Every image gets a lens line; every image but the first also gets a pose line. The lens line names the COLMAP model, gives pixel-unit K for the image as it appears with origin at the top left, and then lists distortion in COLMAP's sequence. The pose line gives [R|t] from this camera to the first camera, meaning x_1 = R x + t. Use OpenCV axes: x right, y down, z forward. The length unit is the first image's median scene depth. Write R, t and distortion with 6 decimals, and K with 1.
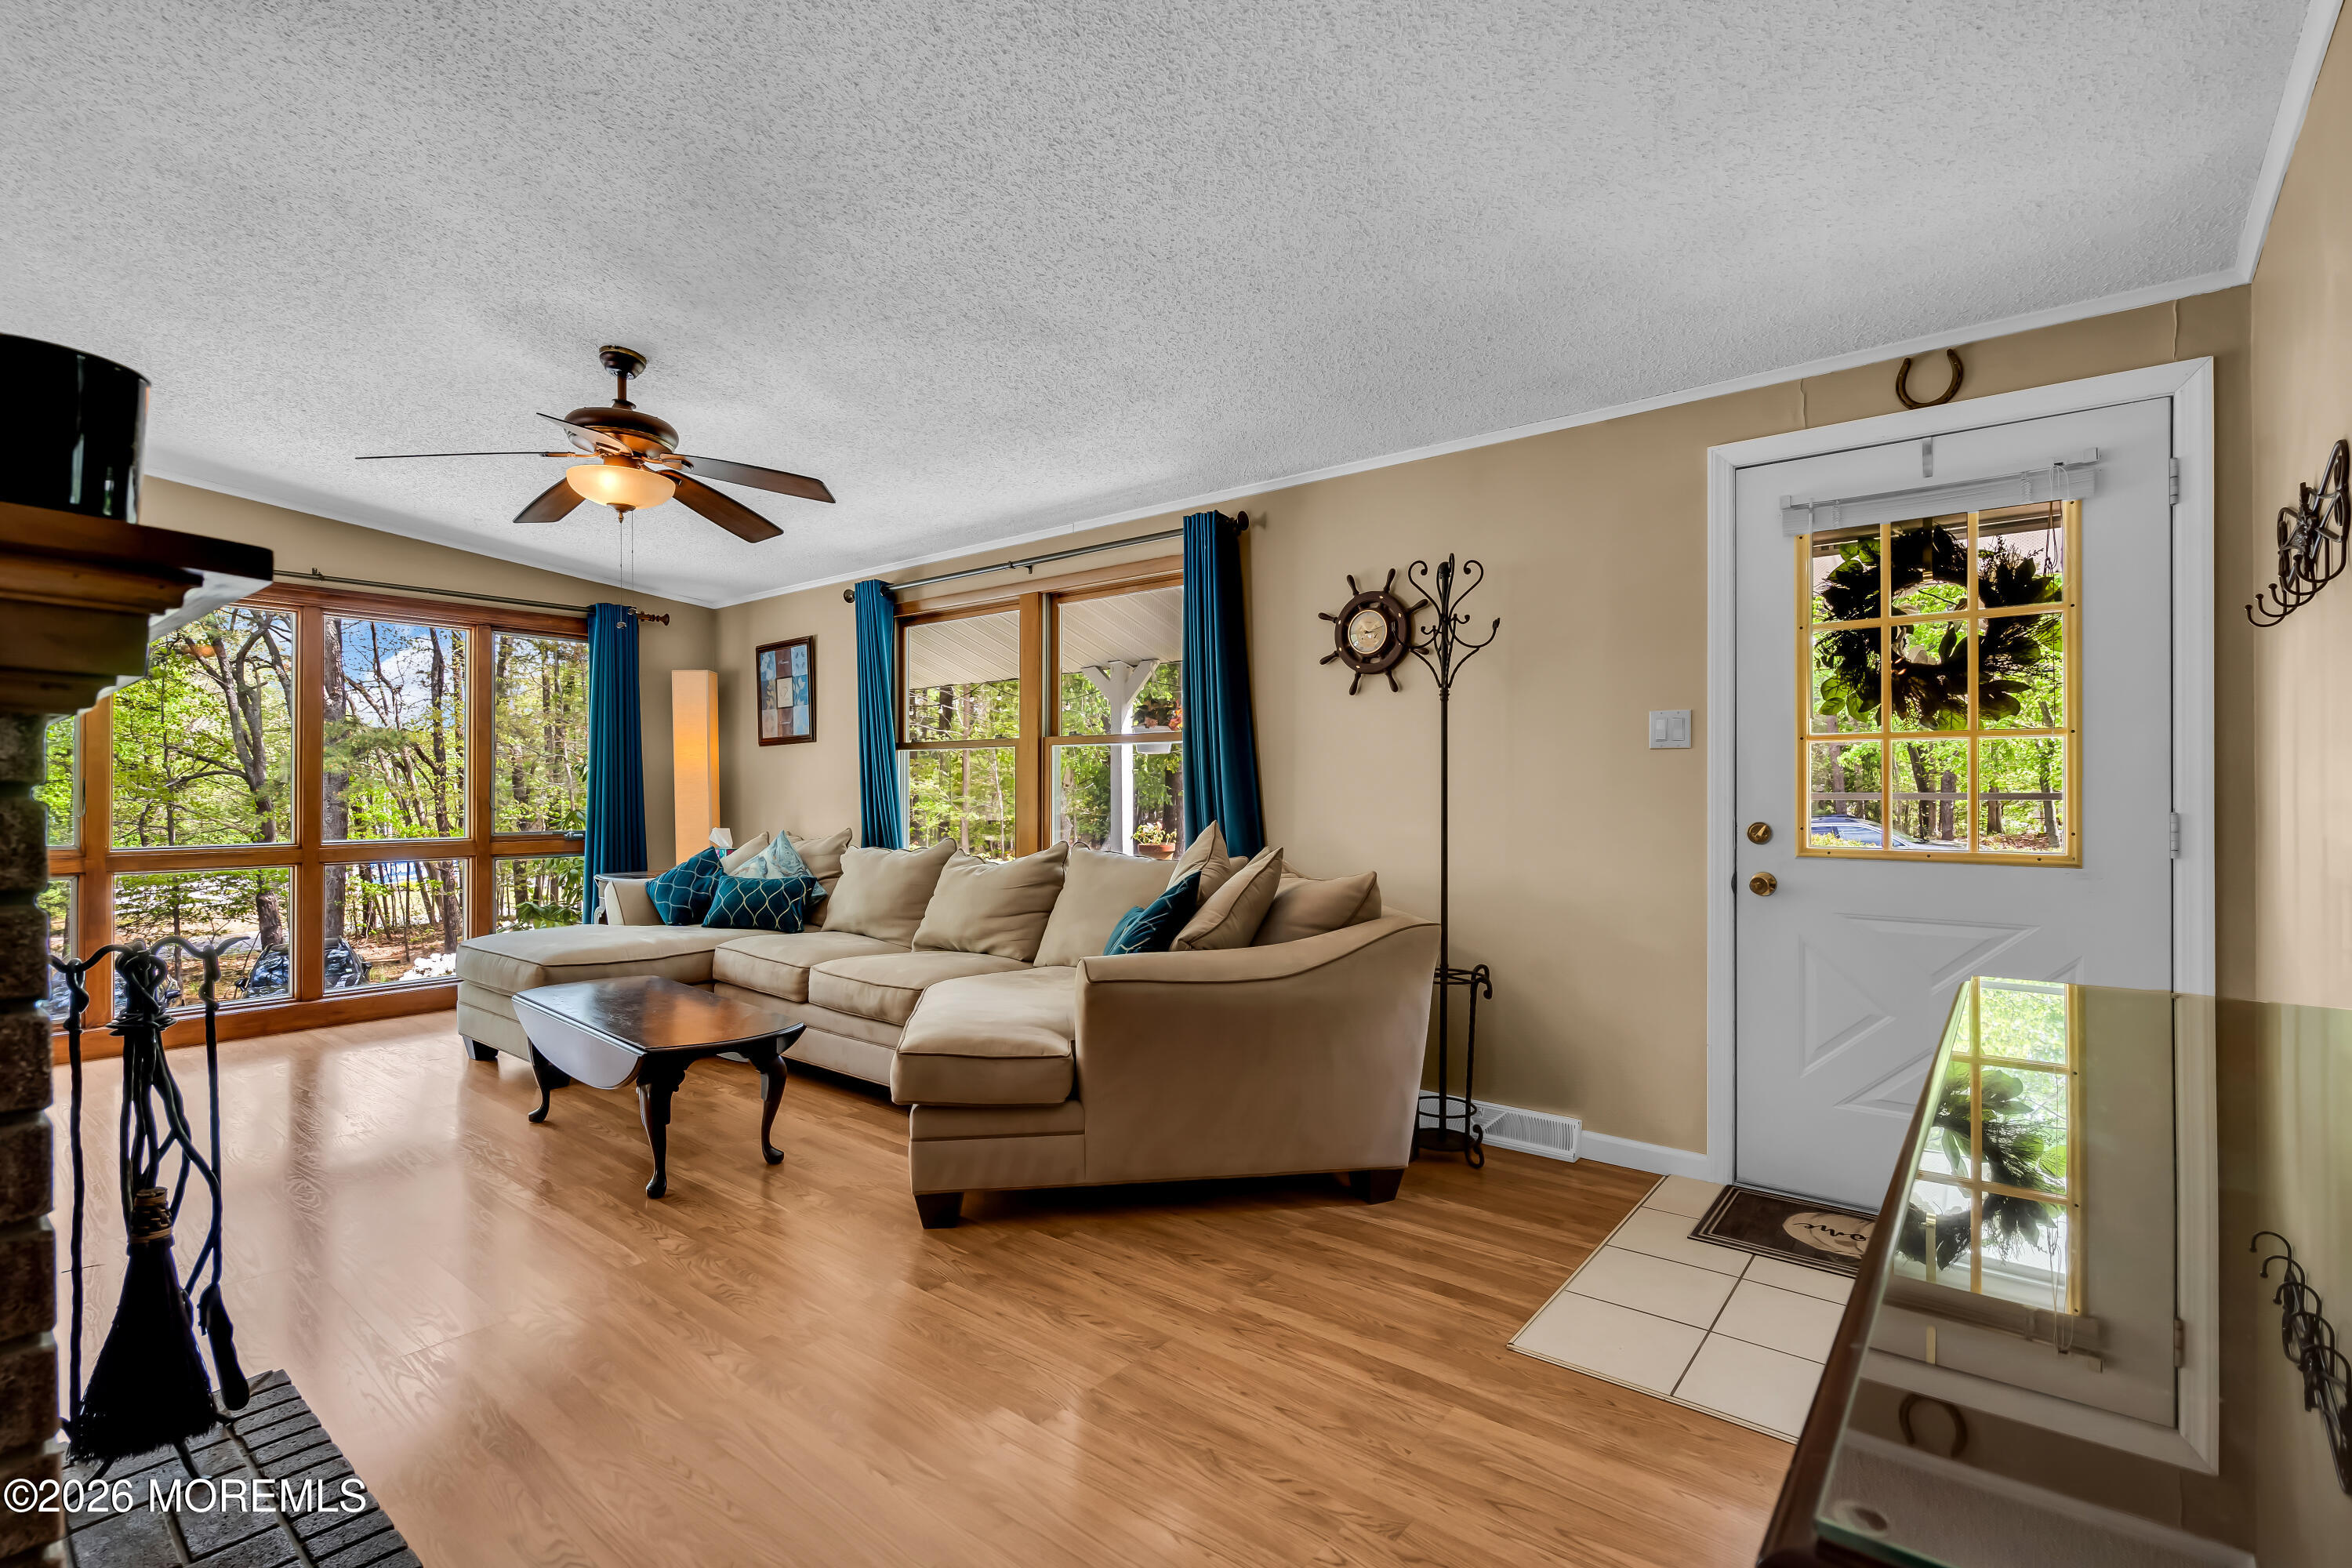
lens RADIAL K [[1081.6, 0, 1178.5], [0, 1081.6, 775.4], [0, 0, 1]] dist [-0.002109, 0.000706]
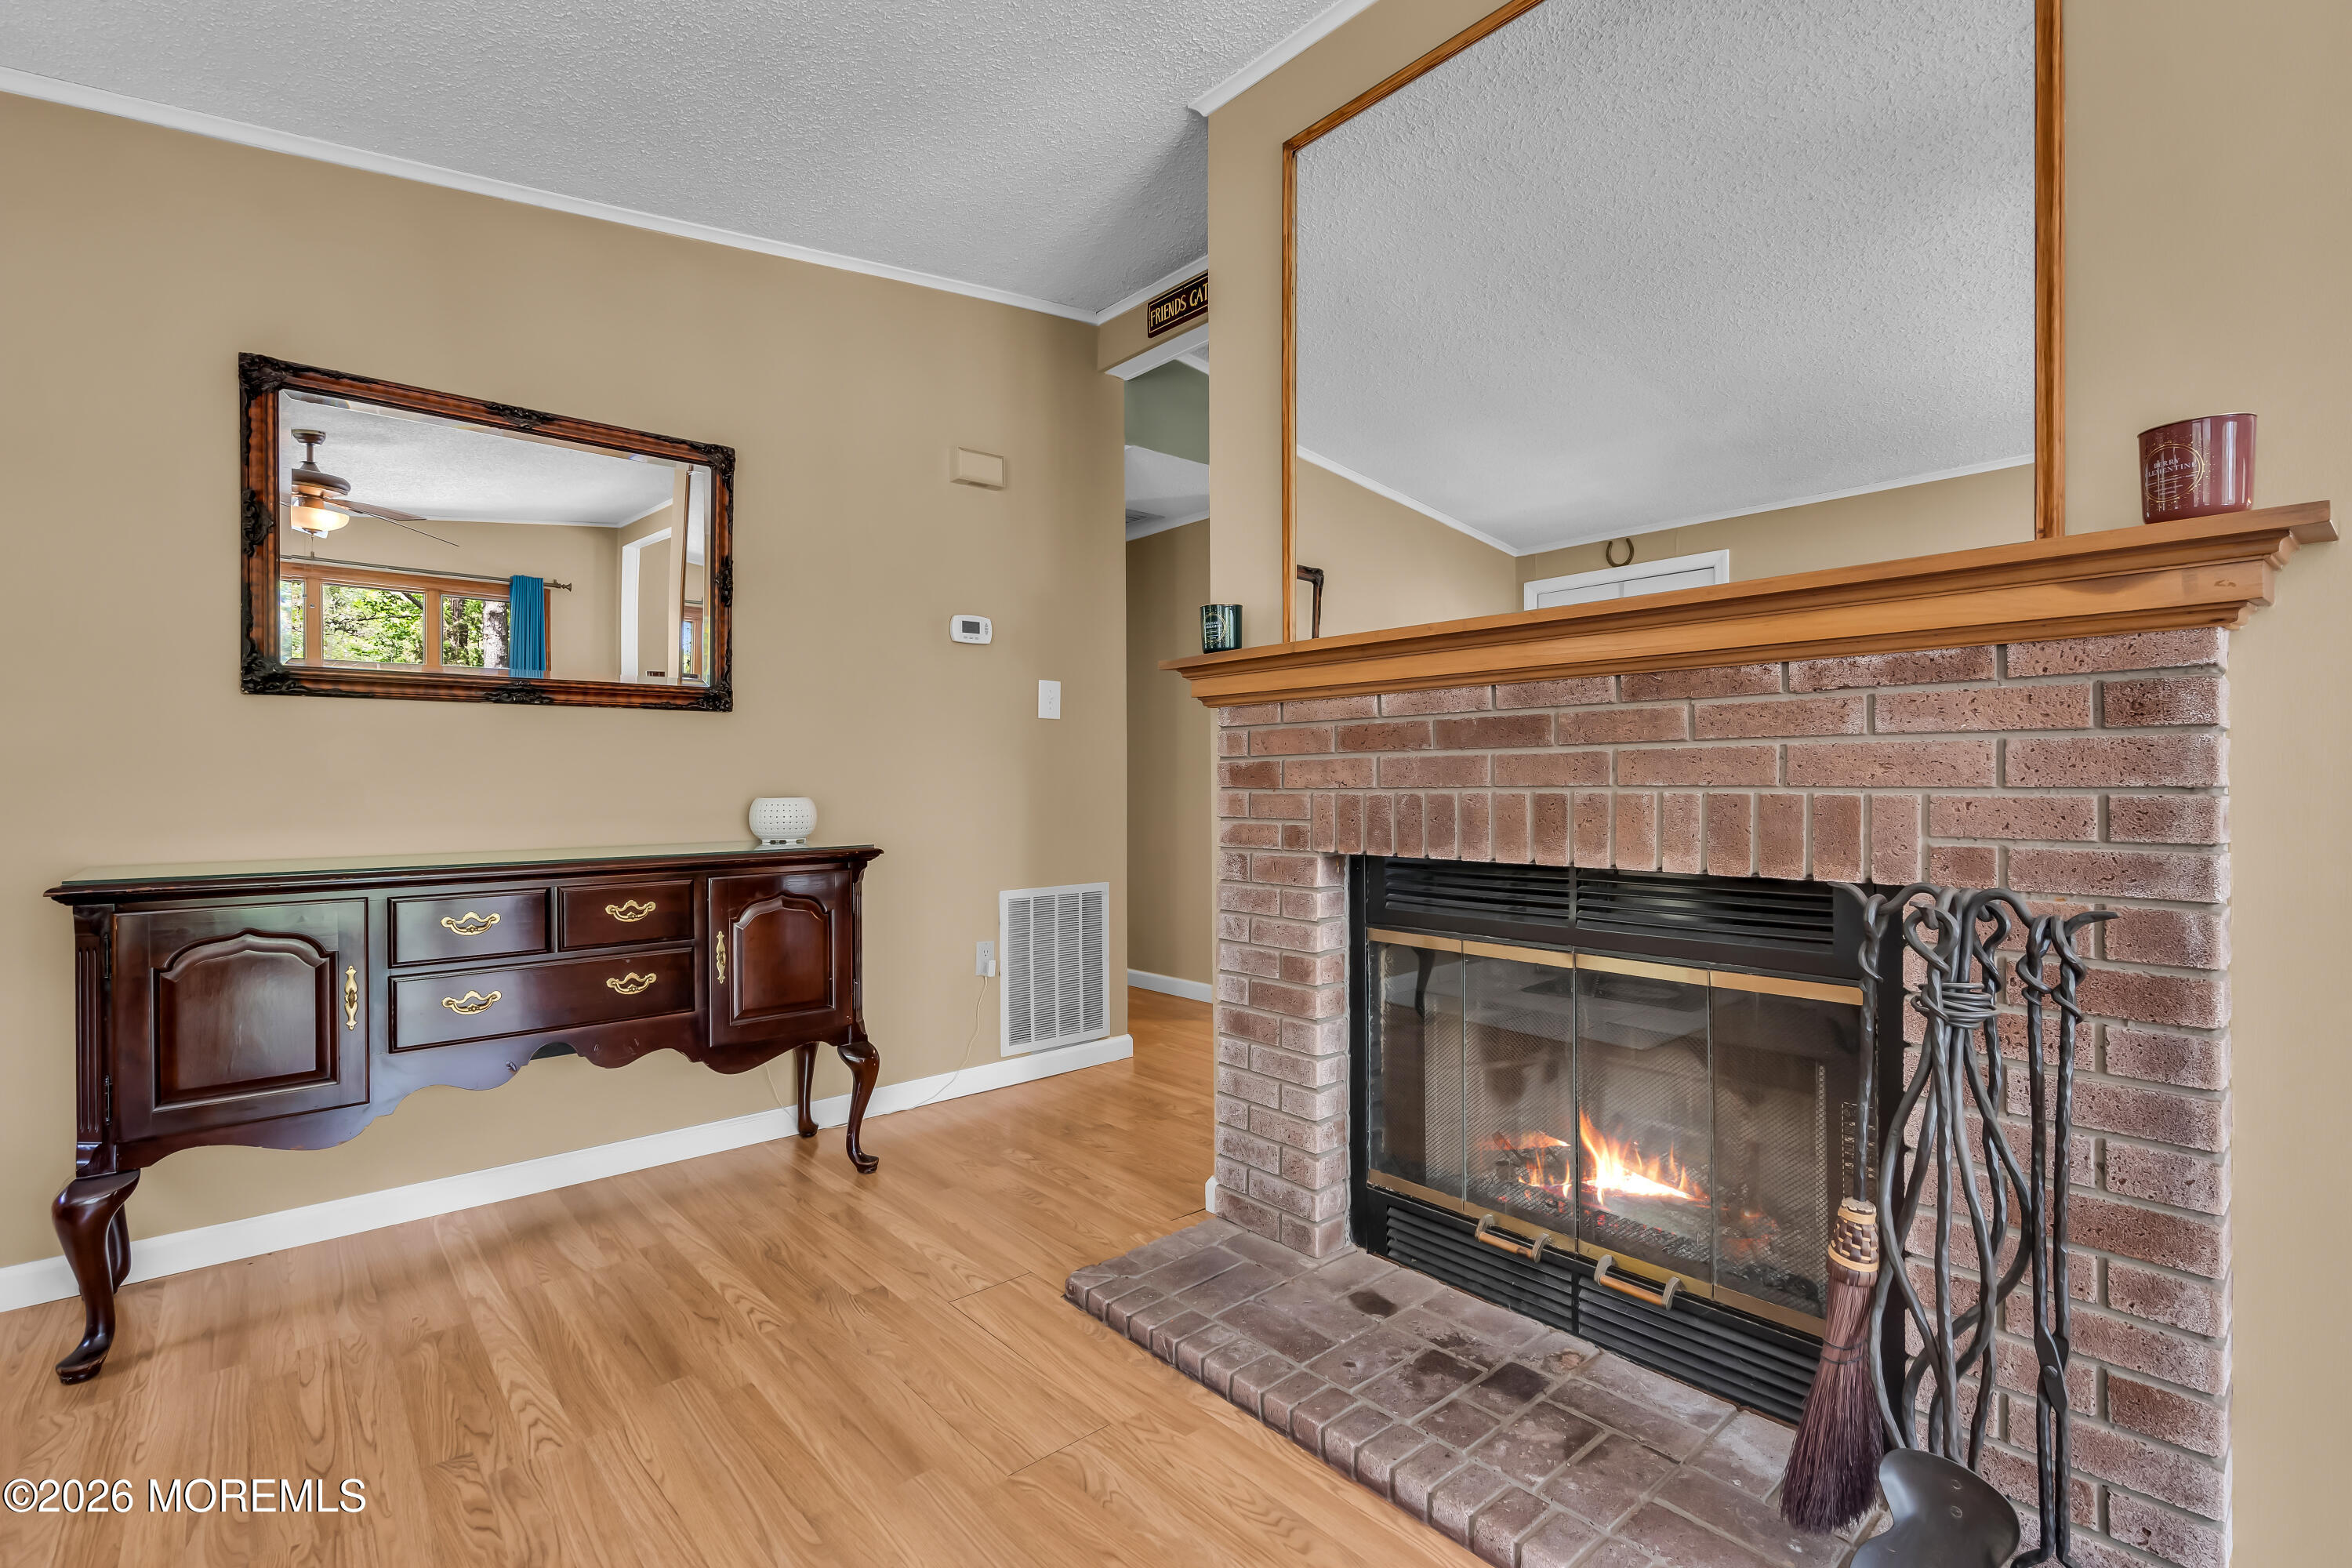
lens RADIAL K [[1063.2, 0, 1179.8], [0, 1063.2, 787.5], [0, 0, 1]] dist [-0.001639, 0.000236]
pose [[-0.985313, 0.005158, 0.170681, -0.307773], [0.005198, 0.999986, -0.000213, 0.049327], [-0.170679, 0.000678, -0.985326, 0.928429]]
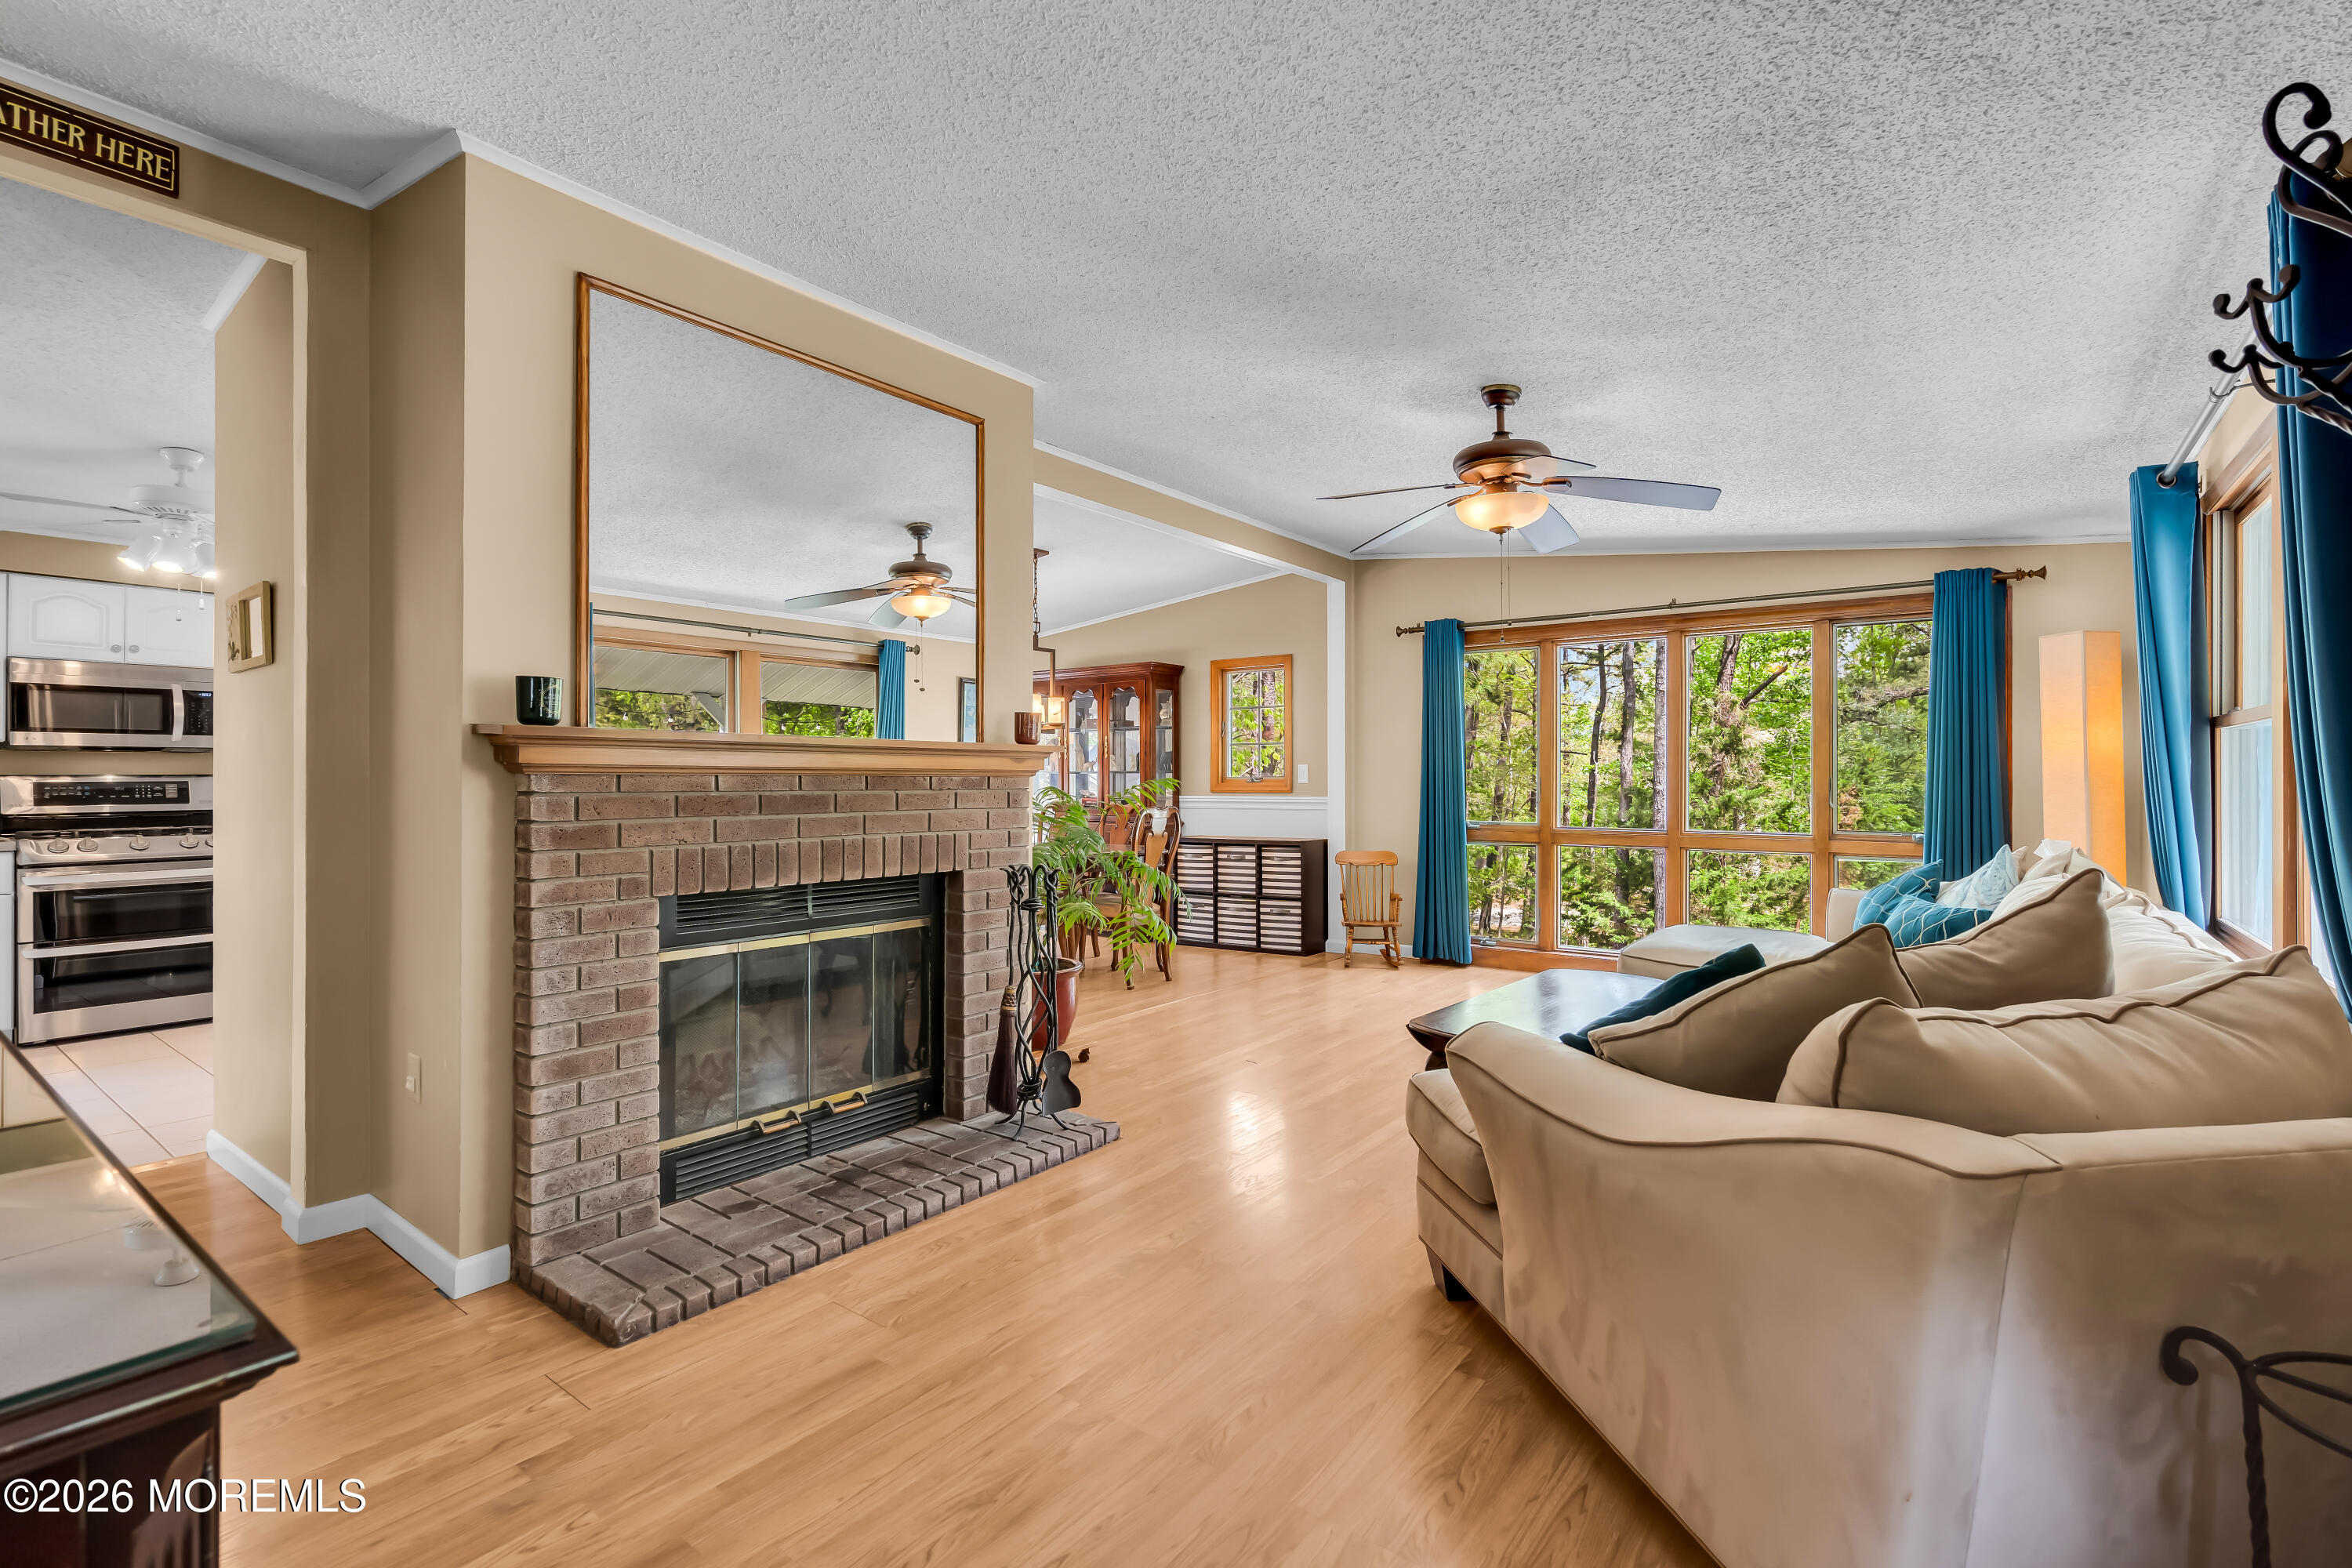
lens RADIAL K [[1066.0, 0, 1175.4], [0, 1066.0, 776.7], [0, 0, 1]] dist [-0.001467, 0.000025]
pose [[0.028077, -0.001322, -0.999605, 0.543842], [0.001869, 0.999997, -0.001270, -0.000605], [0.999604, -0.001832, 0.028080, 0.644005]]
